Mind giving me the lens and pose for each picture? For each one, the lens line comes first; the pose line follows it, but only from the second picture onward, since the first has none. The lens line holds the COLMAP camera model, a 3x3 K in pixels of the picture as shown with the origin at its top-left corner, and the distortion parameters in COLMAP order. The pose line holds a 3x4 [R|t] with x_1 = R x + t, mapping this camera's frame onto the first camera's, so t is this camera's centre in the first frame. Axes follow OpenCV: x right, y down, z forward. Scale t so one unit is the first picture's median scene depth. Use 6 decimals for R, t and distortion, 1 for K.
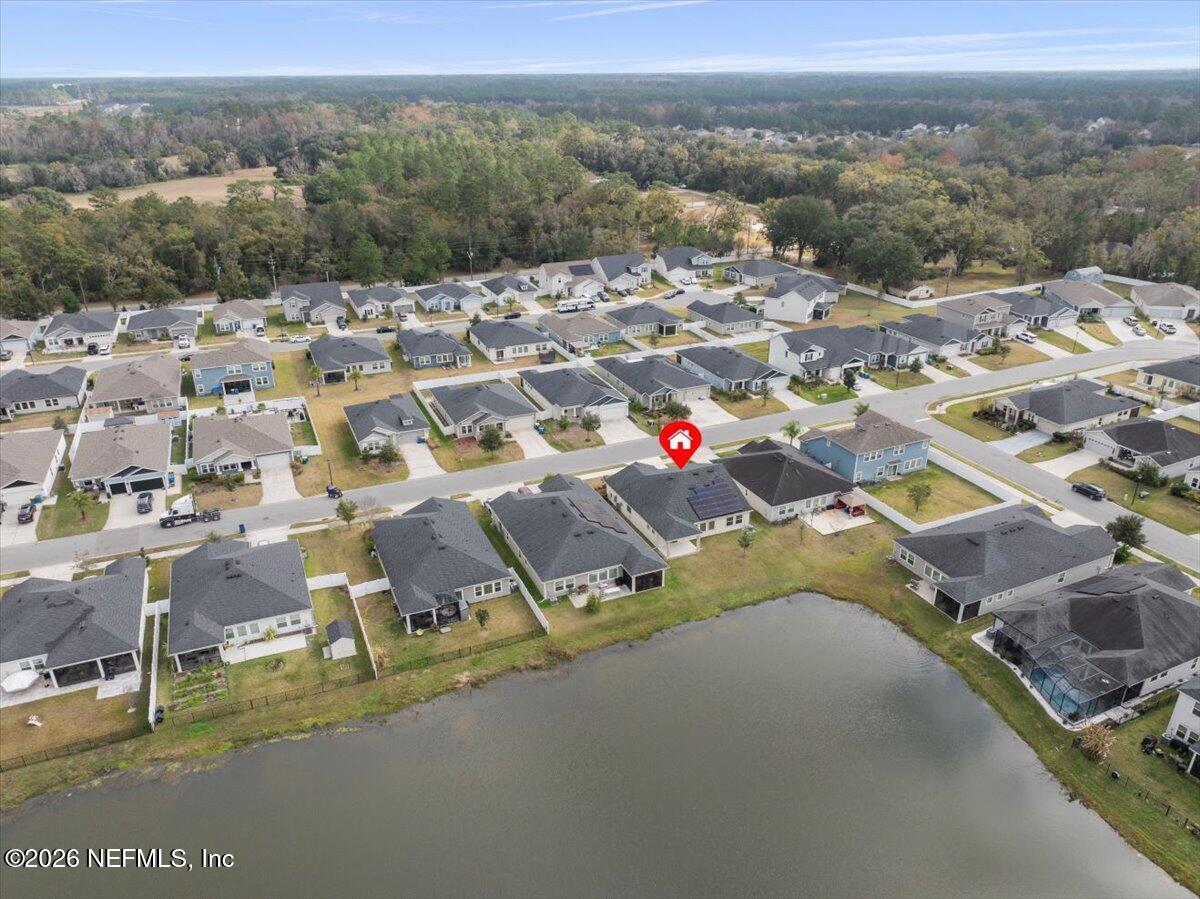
lens RADIAL K [[844.9, 0, 600.0], [0, 844.9, 449.5], [0, 0, 1]] dist [-0.037587, 0.001823]
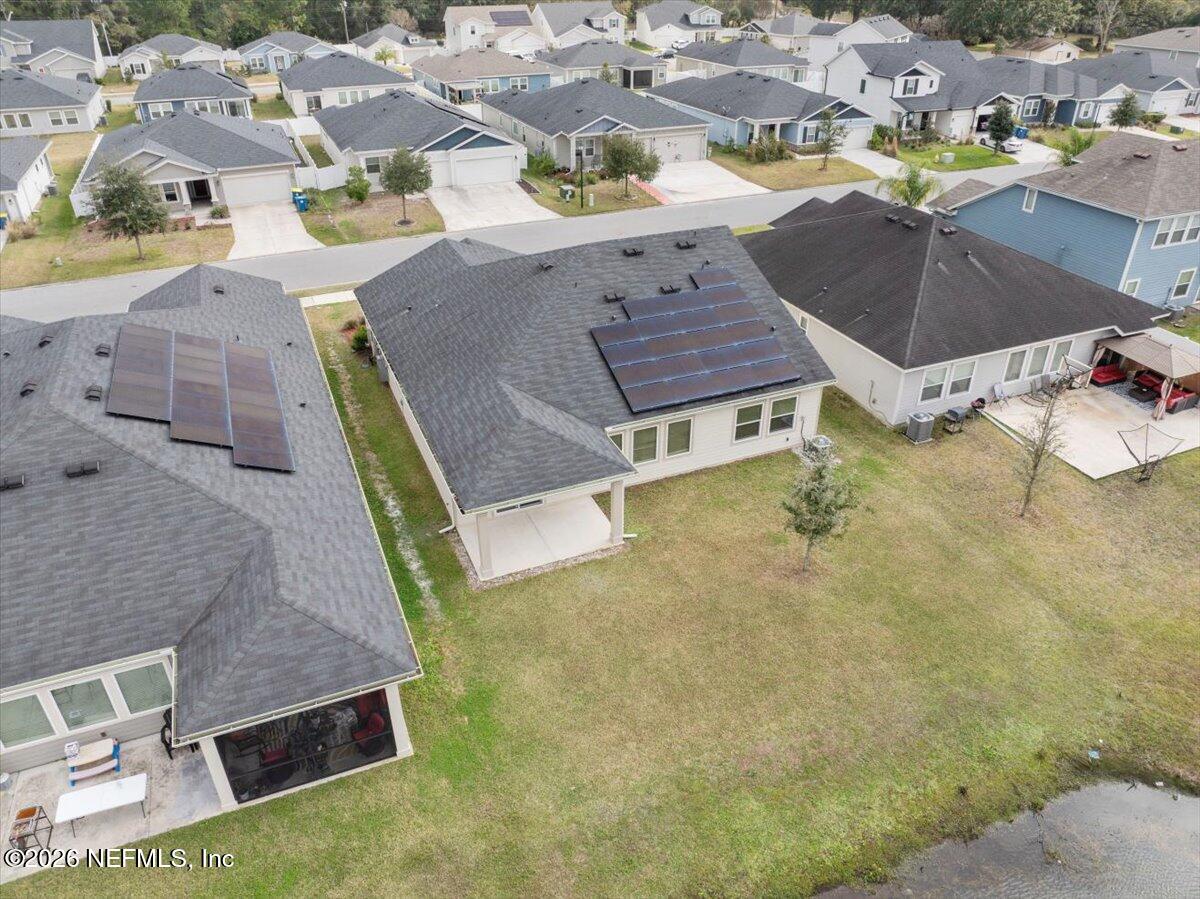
lens RADIAL K [[844.9, 0, 600.0], [0, 844.9, 449.5], [0, 0, 1]] dist [-0.069021, 0.043172]
pose [[0.999919, 0.008874, -0.009080, 0.098718], [-0.007691, 0.992387, 0.122919, 0.055387], [0.010102, -0.122839, 0.992375, 0.662801]]
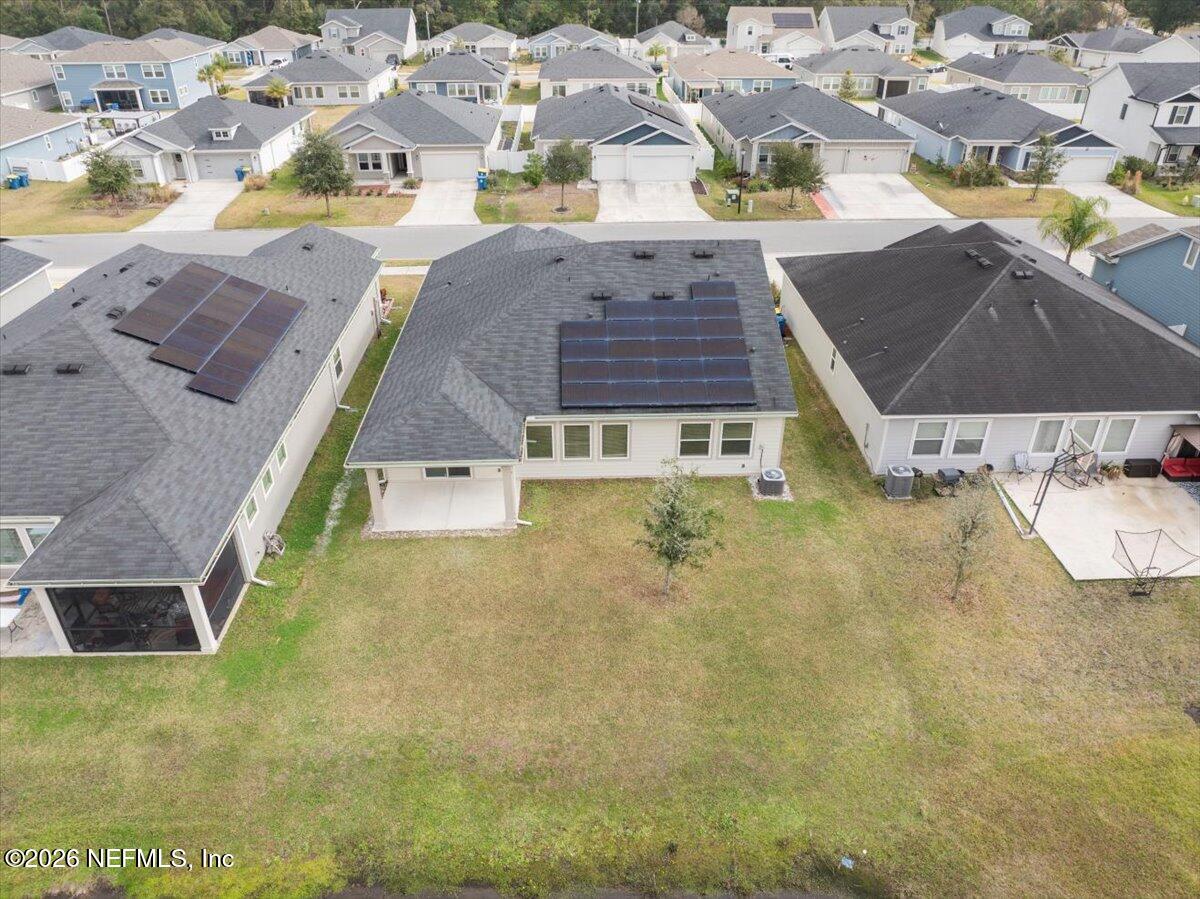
lens RADIAL K [[844.9, 0, 600.0], [0, 844.9, 449.5], [0, 0, 1]] dist [-0.069021, 0.043172]
pose [[0.928546, 0.194112, -0.316423, 0.188893], [-0.153426, 0.976857, 0.149030, 0.048775], [0.338029, -0.089834, 0.936838, 0.674386]]
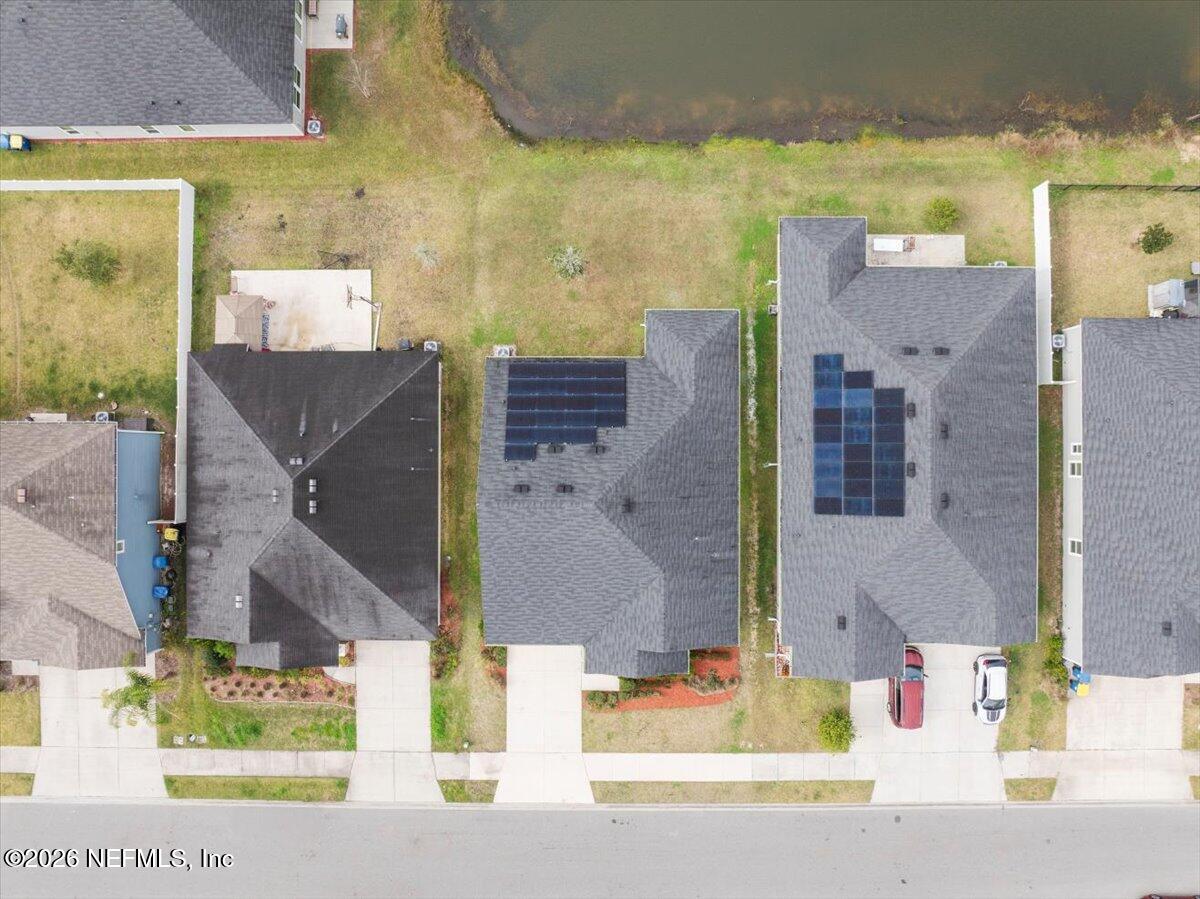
lens RADIAL K [[844.9, 0, 600.0], [0, 844.9, 449.5], [0, 0, 1]] dist [-0.037587, 0.001823]
pose [[-0.914919, -0.403358, 0.015053, 0.093710], [0.173575, -0.359497, 0.916861, -0.299052], [-0.364411, 0.841466, 0.398923, 0.767288]]
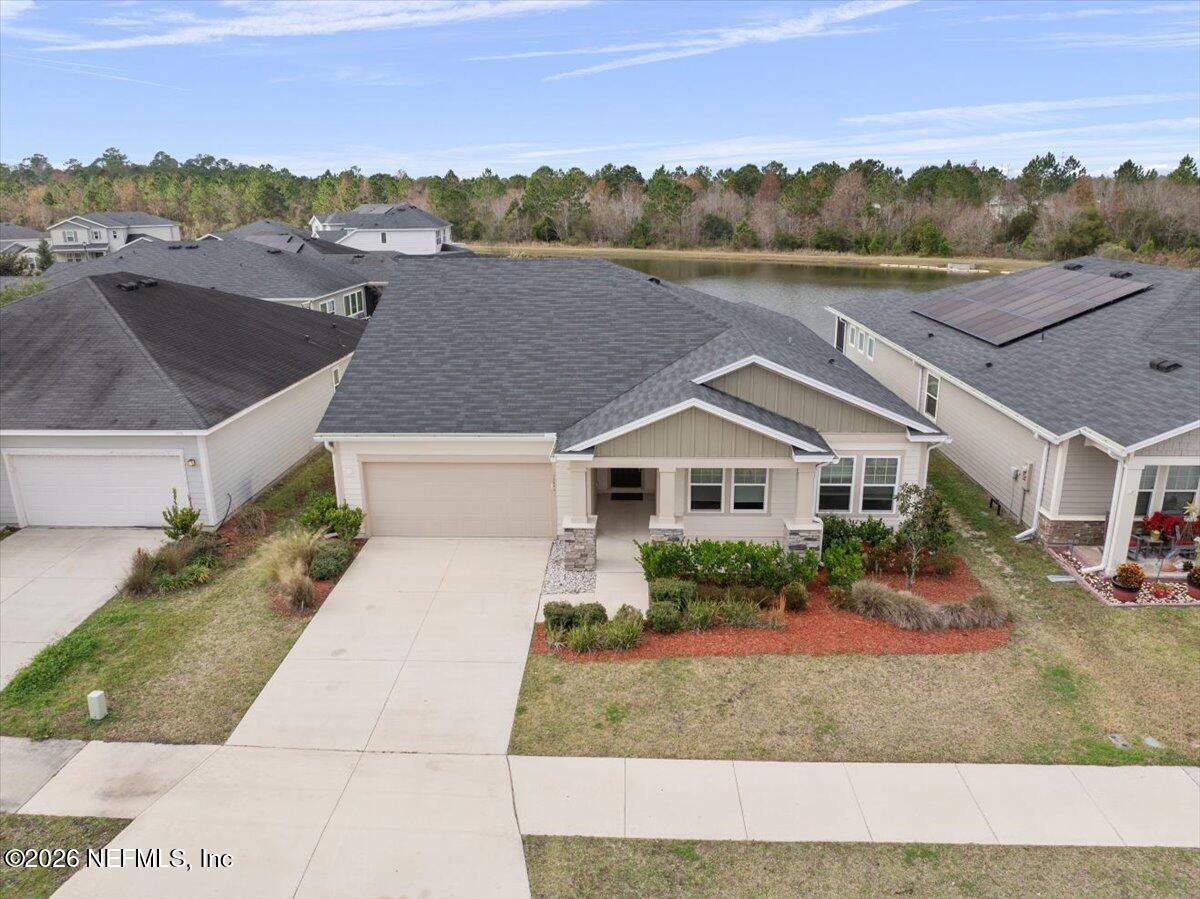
lens RADIAL K [[844.9, 0, 600.0], [0, 844.9, 449.5], [0, 0, 1]] dist [-0.037587, 0.001823]
pose [[-0.896281, -0.111942, 0.429127, -0.004030], [0.193628, 0.771748, 0.605733, -0.067071], [-0.398985, 0.625998, -0.670028, 1.103545]]
